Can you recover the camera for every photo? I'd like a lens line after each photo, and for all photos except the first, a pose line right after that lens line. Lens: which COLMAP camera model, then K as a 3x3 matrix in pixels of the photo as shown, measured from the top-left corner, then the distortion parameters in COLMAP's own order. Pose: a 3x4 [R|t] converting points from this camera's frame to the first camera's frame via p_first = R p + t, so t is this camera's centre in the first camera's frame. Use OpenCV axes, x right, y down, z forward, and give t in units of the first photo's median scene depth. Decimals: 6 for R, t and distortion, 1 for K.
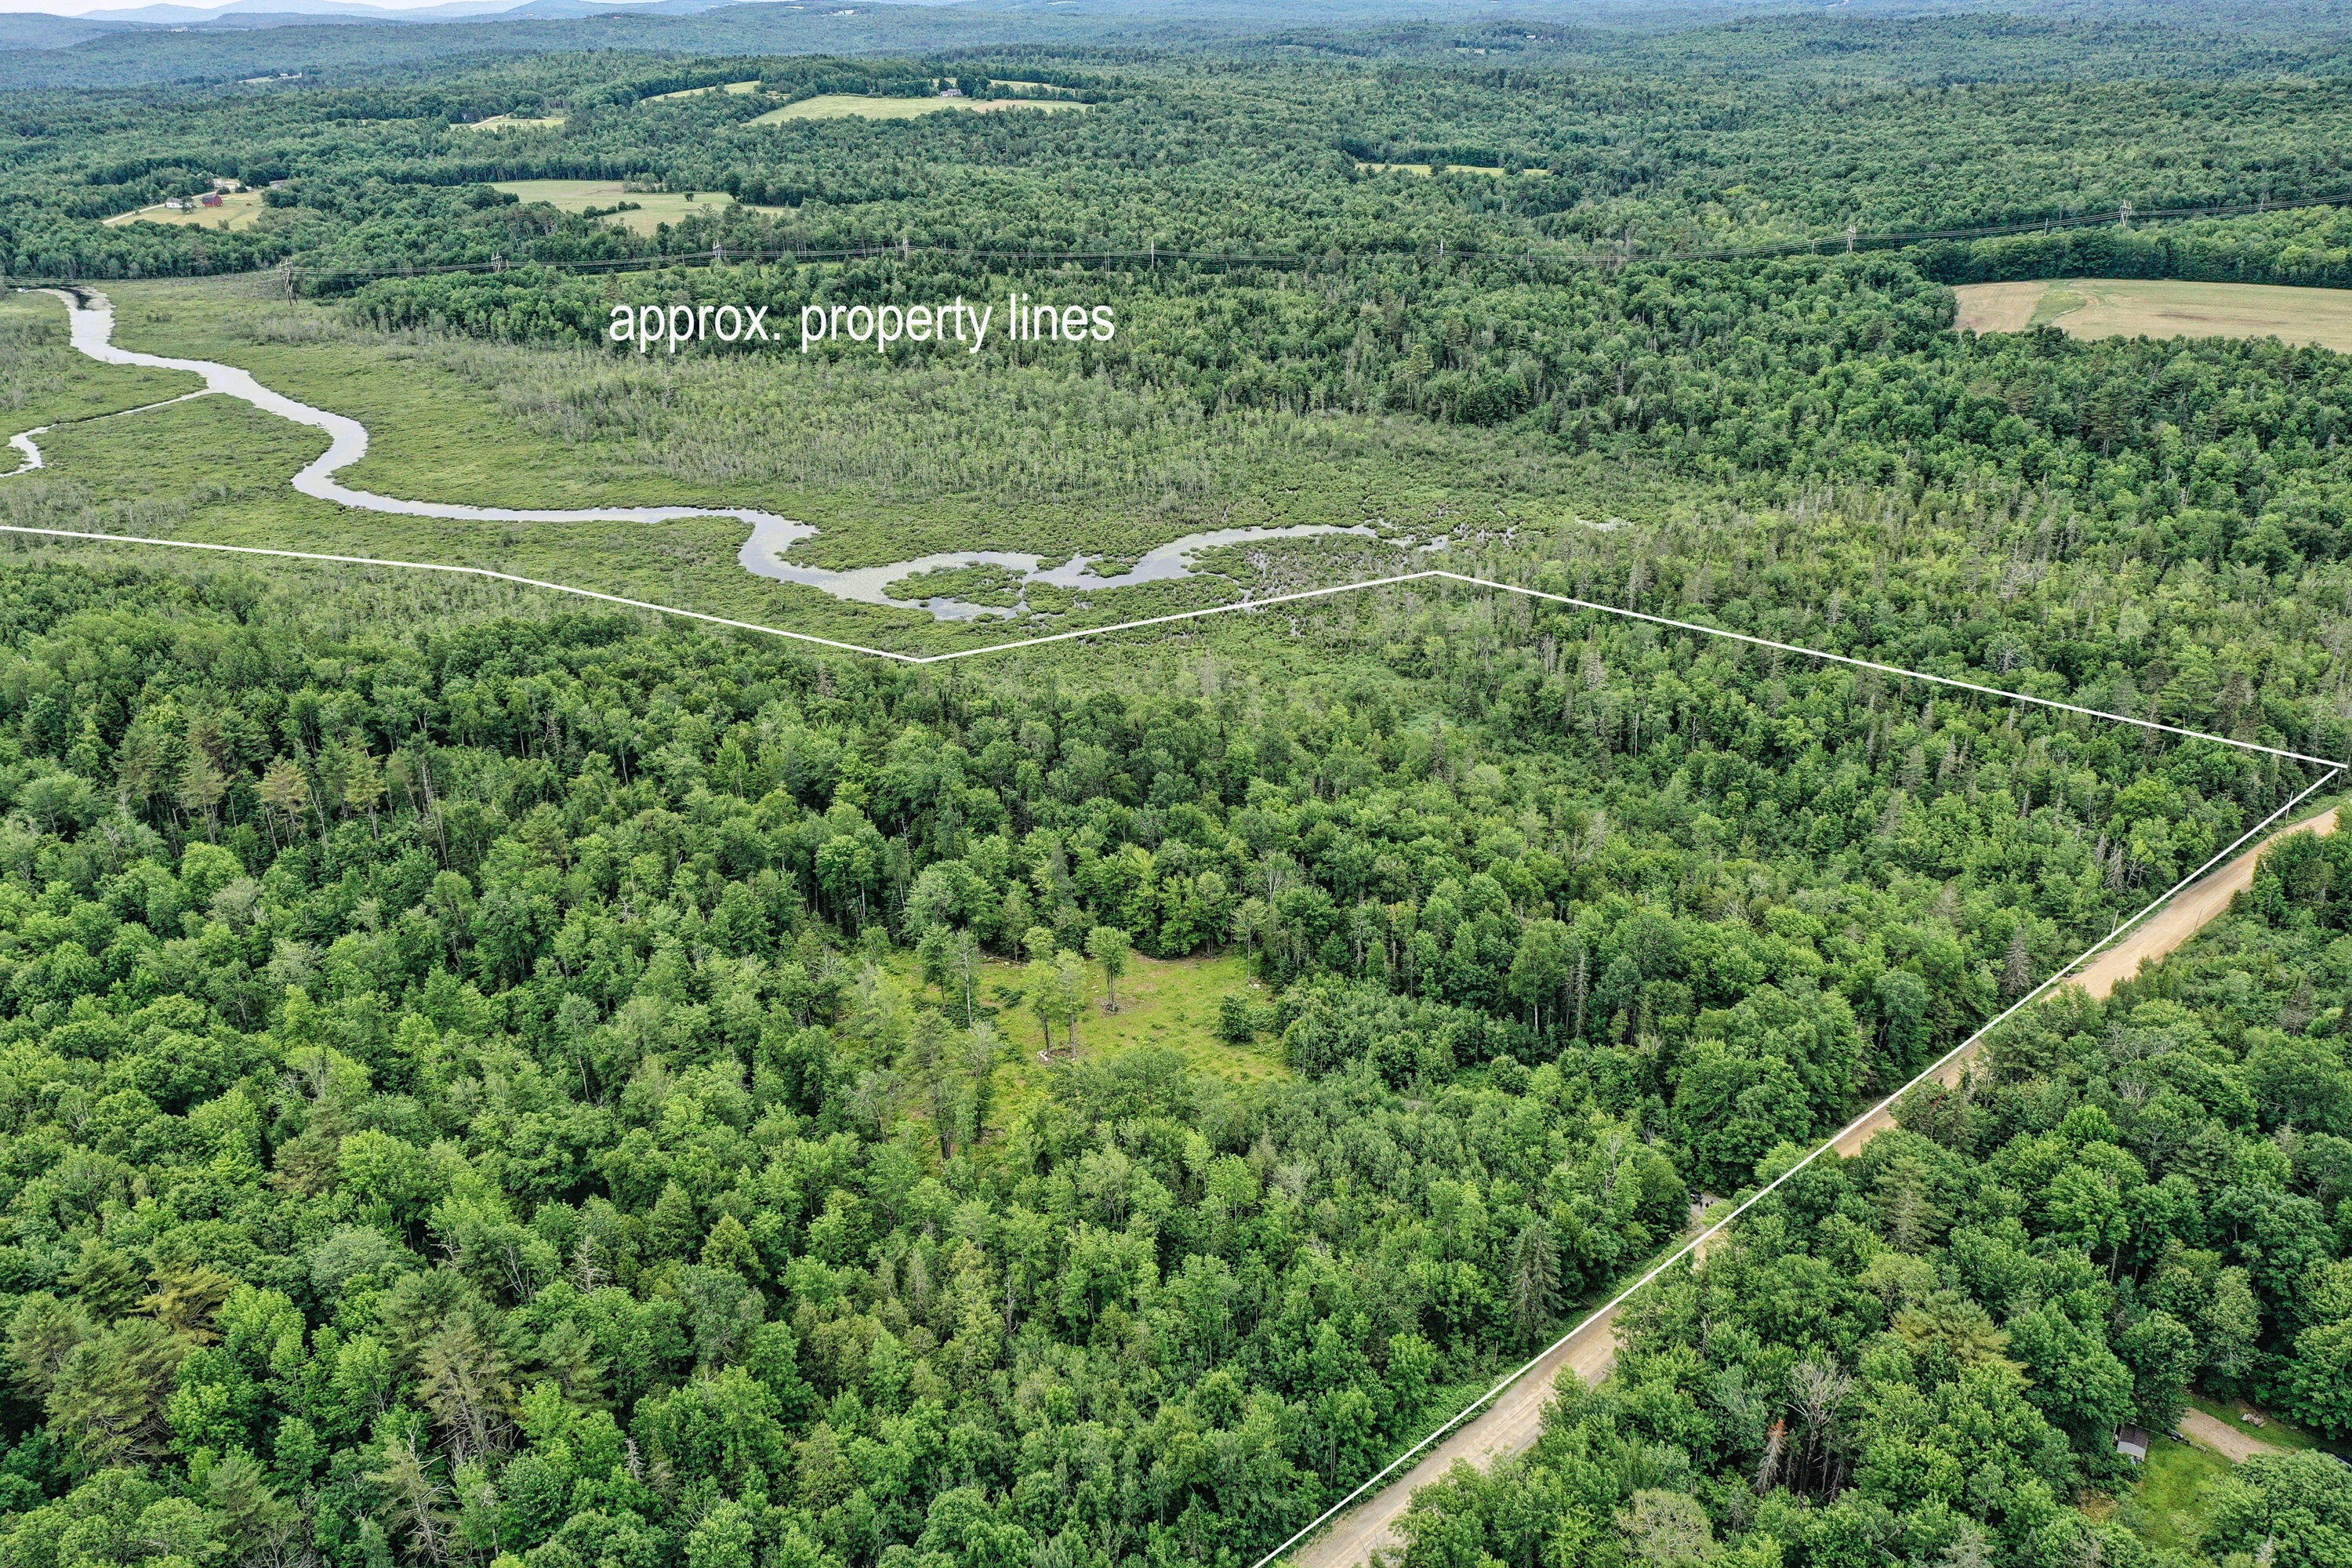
lens RADIAL K [[1858.7, 0, 1176.3], [0, 1858.7, 789.0], [0, 0, 1]] dist [-0.000687, -0.004375]
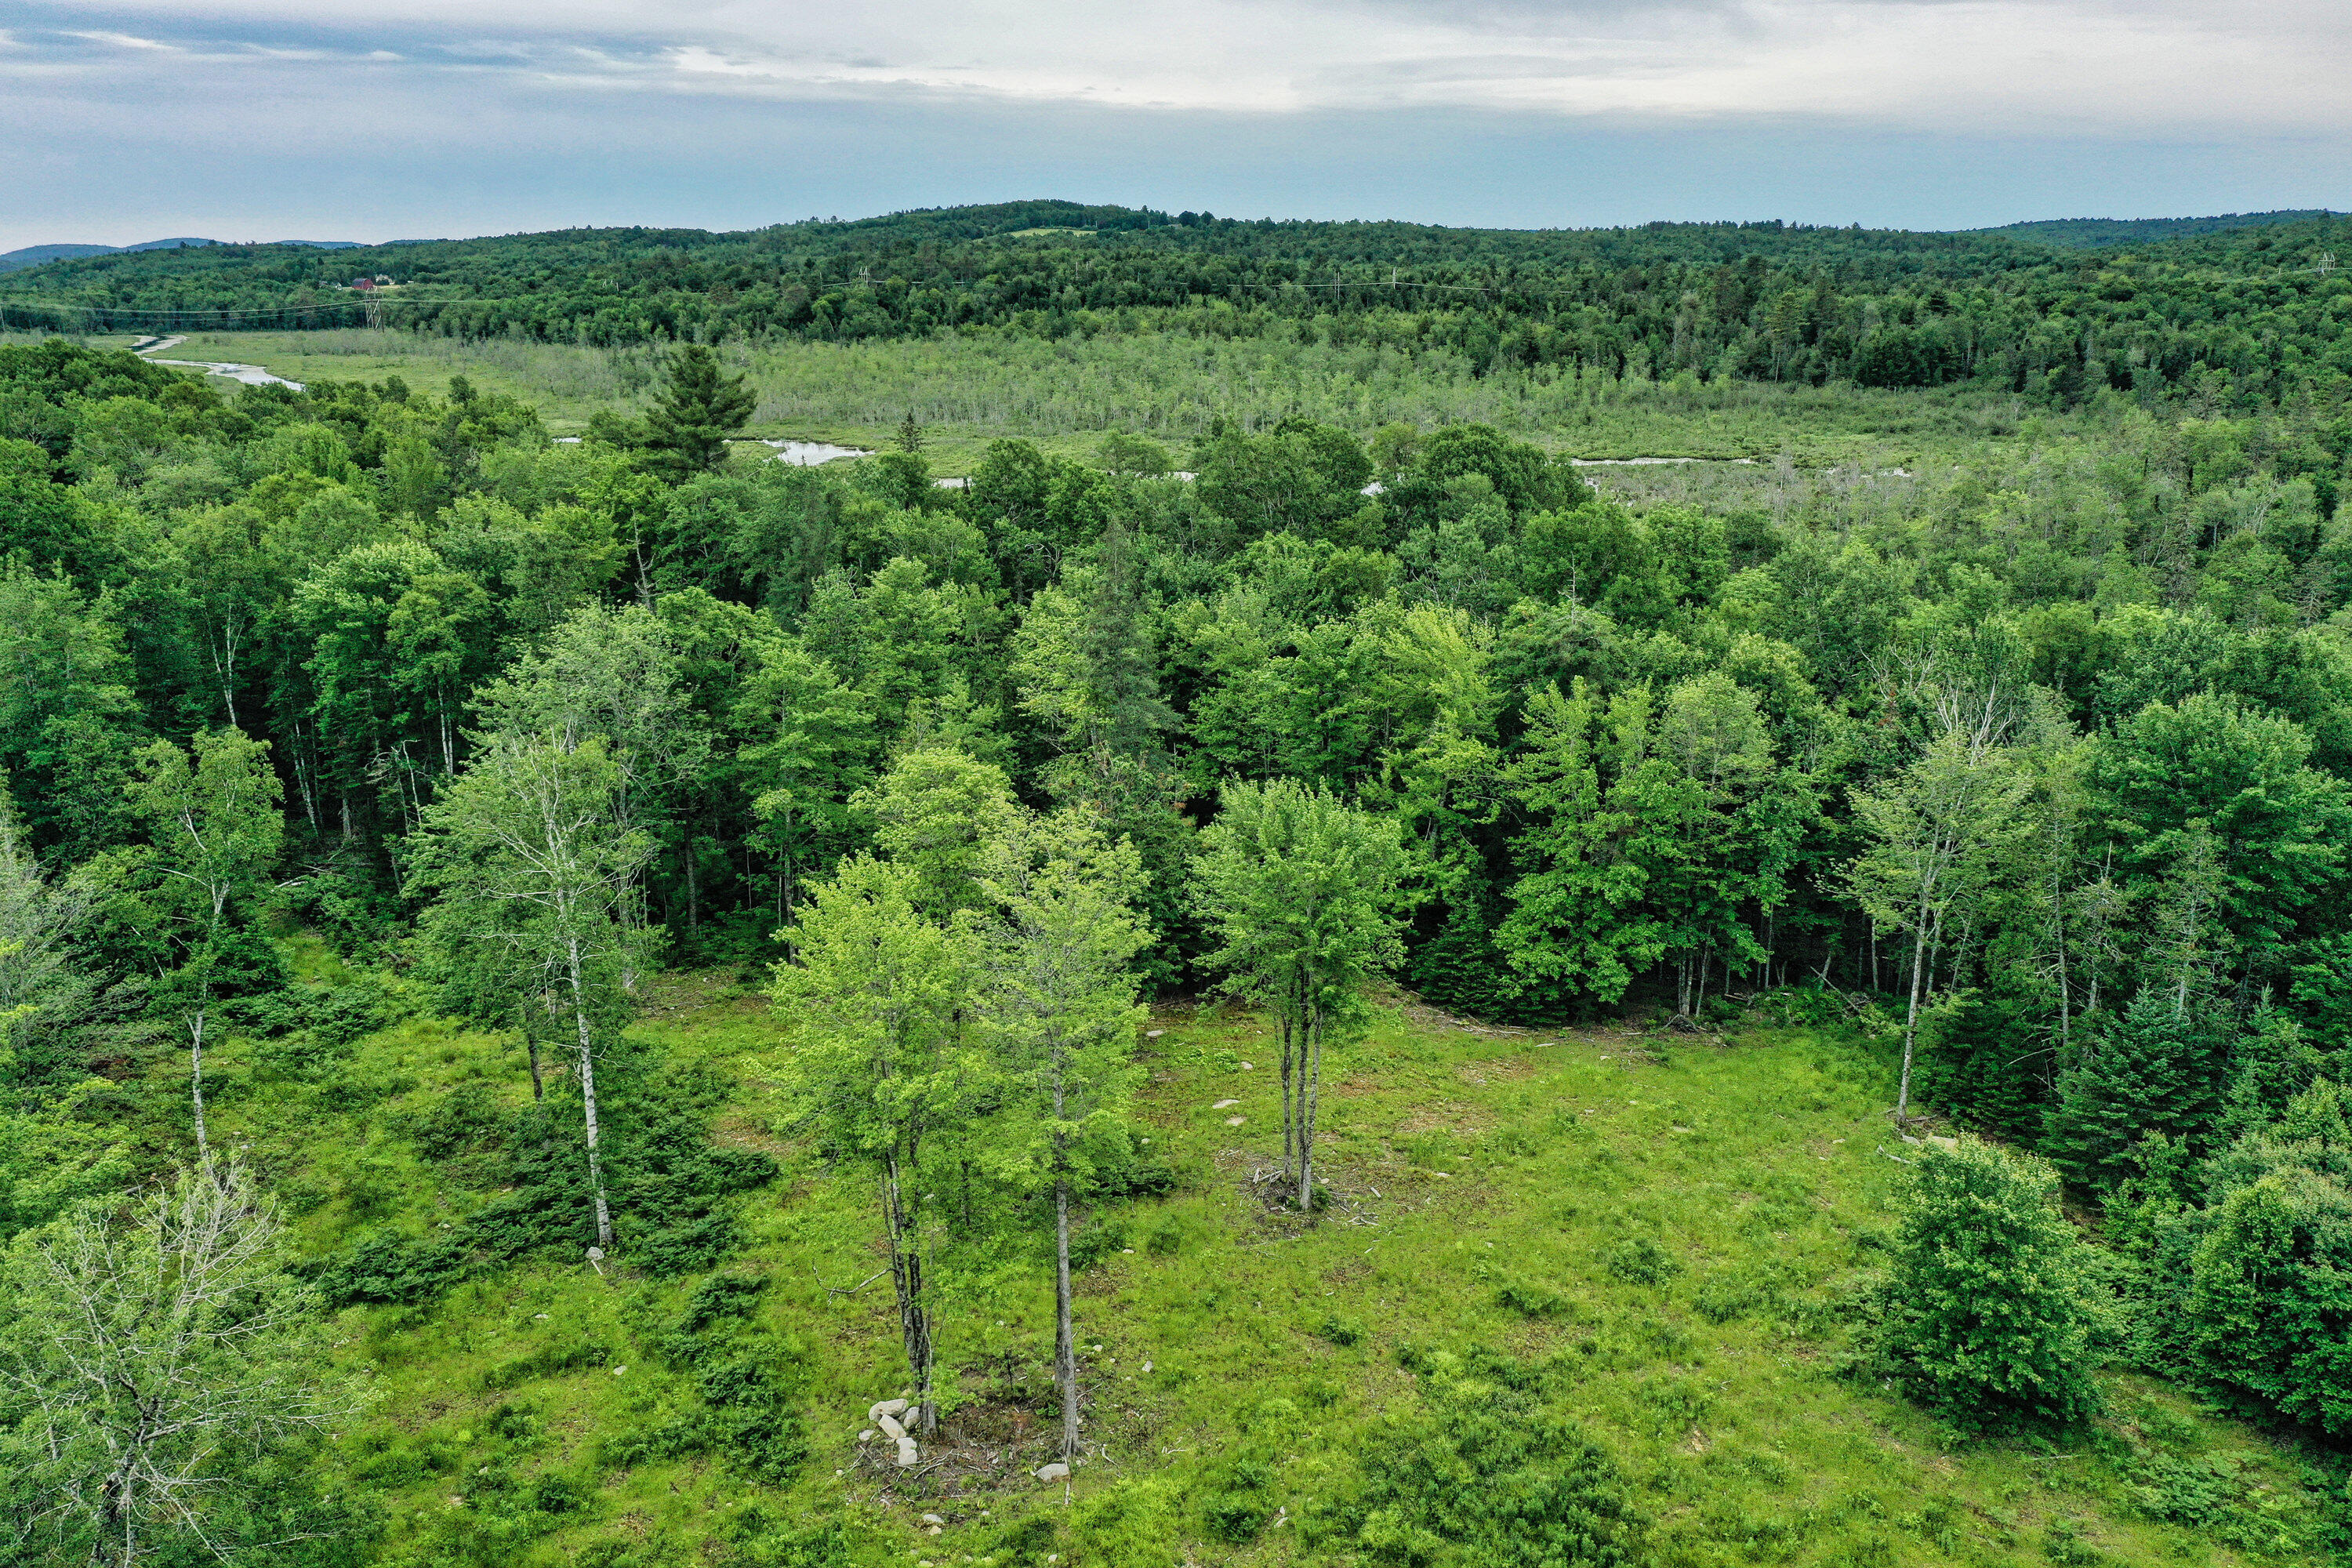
lens RADIAL K [[1858.7, 0, 1175.6], [0, 1858.7, 778.8], [0, 0, 1]] dist [-0.000687, -0.004375]
pose [[0.992874, 0.040653, -0.112017, -0.025097], [-0.054857, 0.990411, -0.126794, 0.092646], [0.105789, 0.132036, 0.985584, 0.739955]]
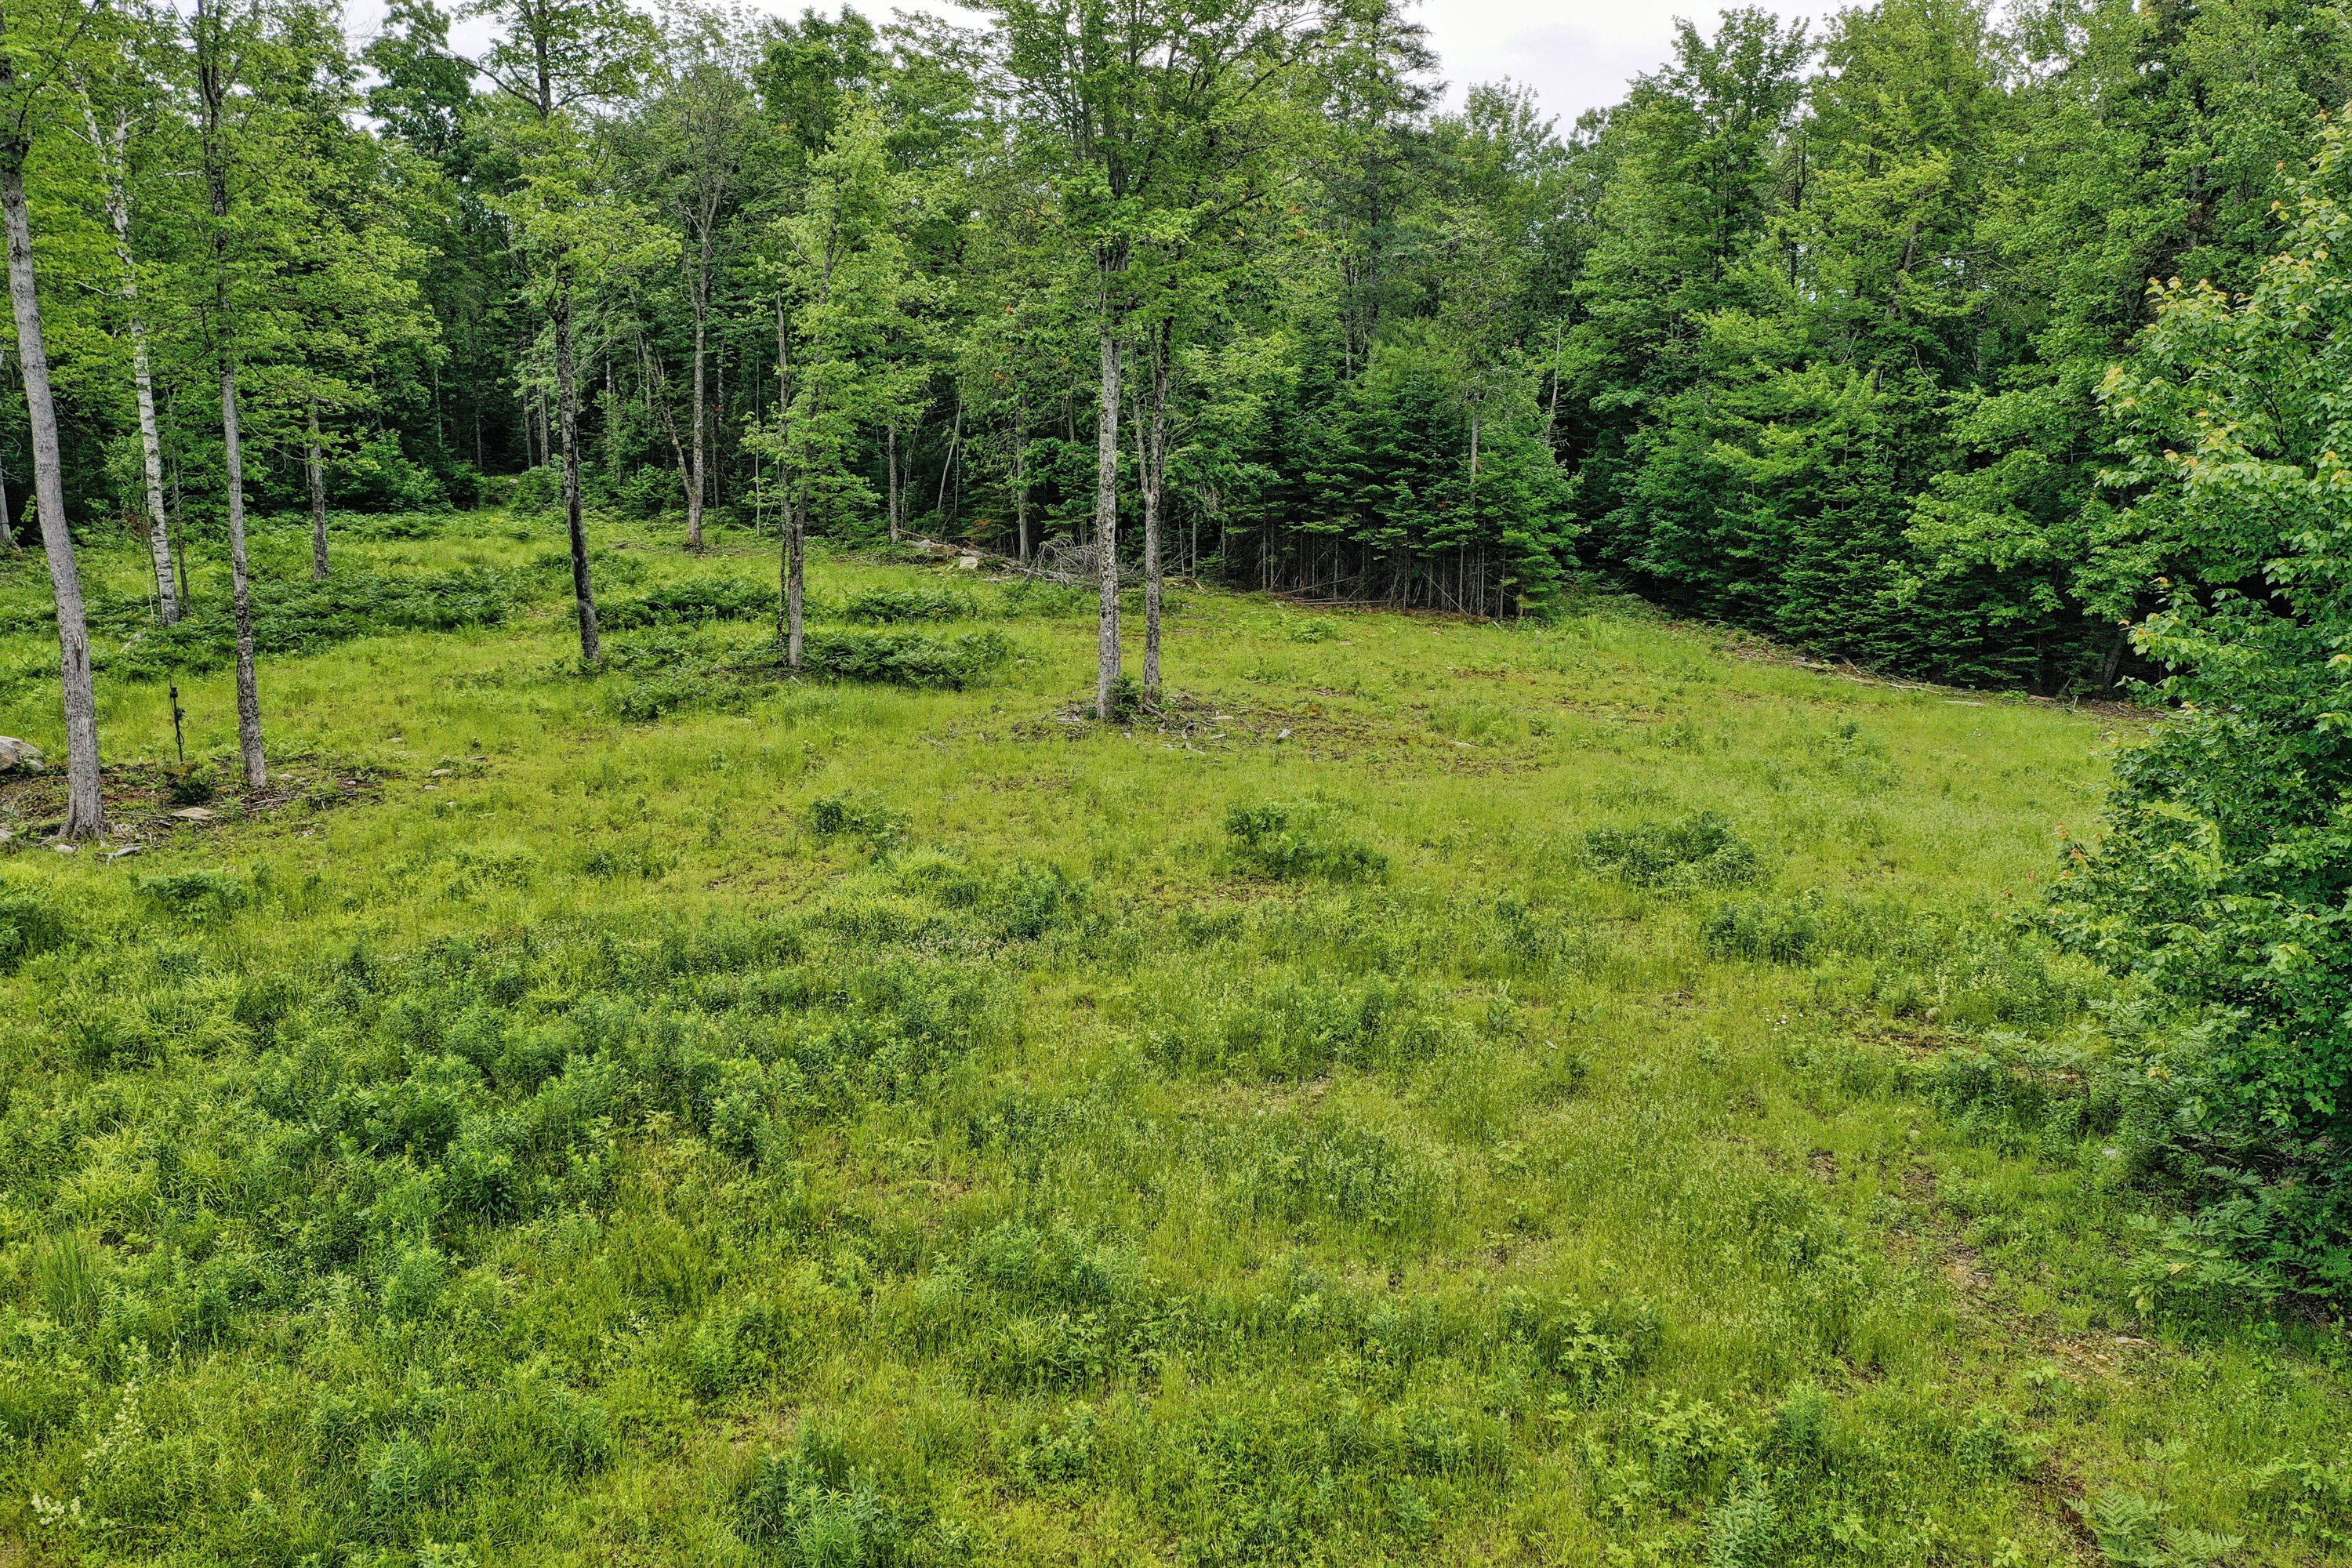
lens RADIAL K [[1858.7, 0, 1175.5], [0, 1858.7, 782.3], [0, 0, 1]] dist [-0.000687, -0.004375]
pose [[0.791352, 0.151681, -0.592246, 0.028868], [-0.256216, 0.961839, -0.096015, 0.123258], [0.555081, 0.227725, 0.800016, 0.864828]]
